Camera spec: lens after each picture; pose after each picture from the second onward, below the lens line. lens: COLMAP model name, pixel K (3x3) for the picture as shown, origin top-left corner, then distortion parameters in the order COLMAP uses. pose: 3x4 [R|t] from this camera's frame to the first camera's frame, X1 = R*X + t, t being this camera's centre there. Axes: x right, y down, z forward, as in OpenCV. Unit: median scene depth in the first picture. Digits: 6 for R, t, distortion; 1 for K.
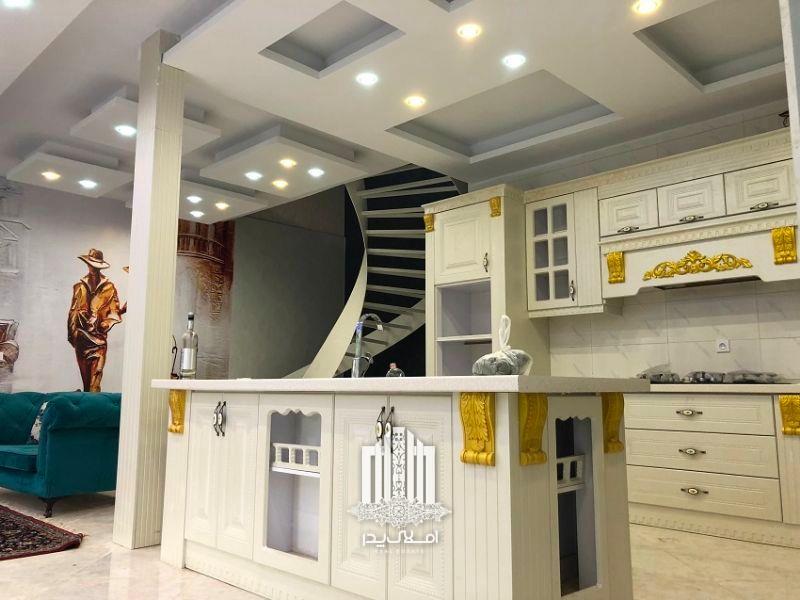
lens RADIAL K [[654.6, 0, 397.3], [0, 654.6, 293.4], [0, 0, 1]] dist [0.024601, -0.019363]
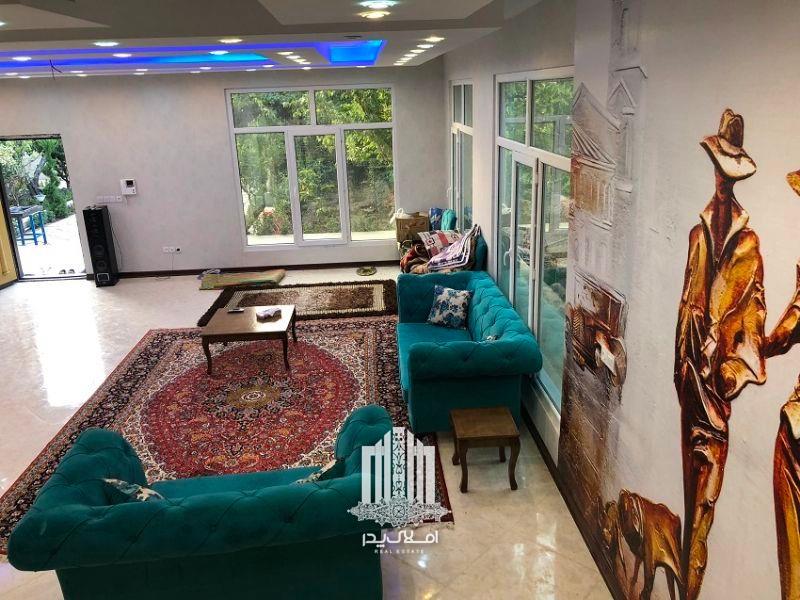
lens RADIAL K [[654.6, 0, 397.8], [0, 654.6, 291.3], [0, 0, 1]] dist [0.024601, -0.019363]
pose [[-0.667369, 0.235803, -0.706410, -0.207089], [0.141211, 0.971408, 0.190854, -0.093899], [0.731217, 0.027618, -0.681586, 1.559079]]
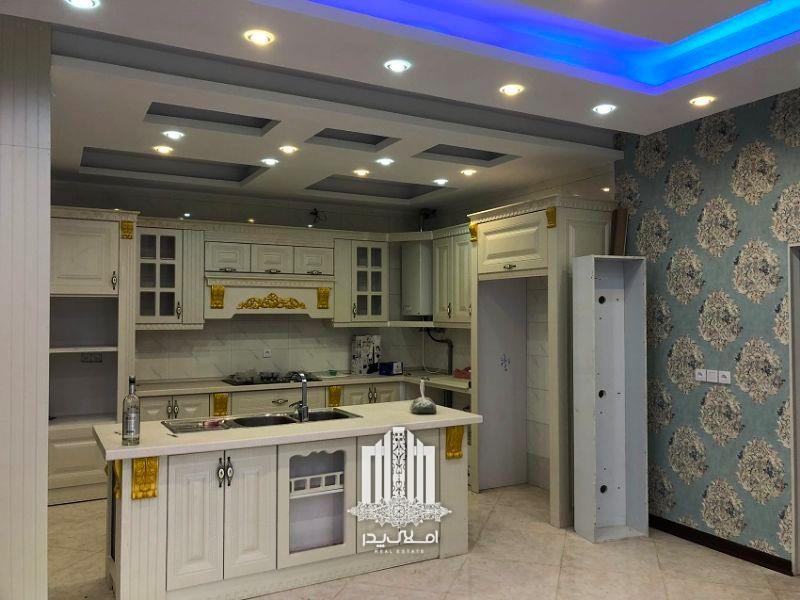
lens RADIAL K [[654.6, 0, 401.2], [0, 654.6, 297.6], [0, 0, 1]] dist [0.024601, -0.019363]
pose [[0.290181, 0.018010, 0.956802, -0.771589], [-0.135396, 0.990538, 0.022419, -0.109412], [-0.947345, -0.136053, 0.289874, 0.241803]]
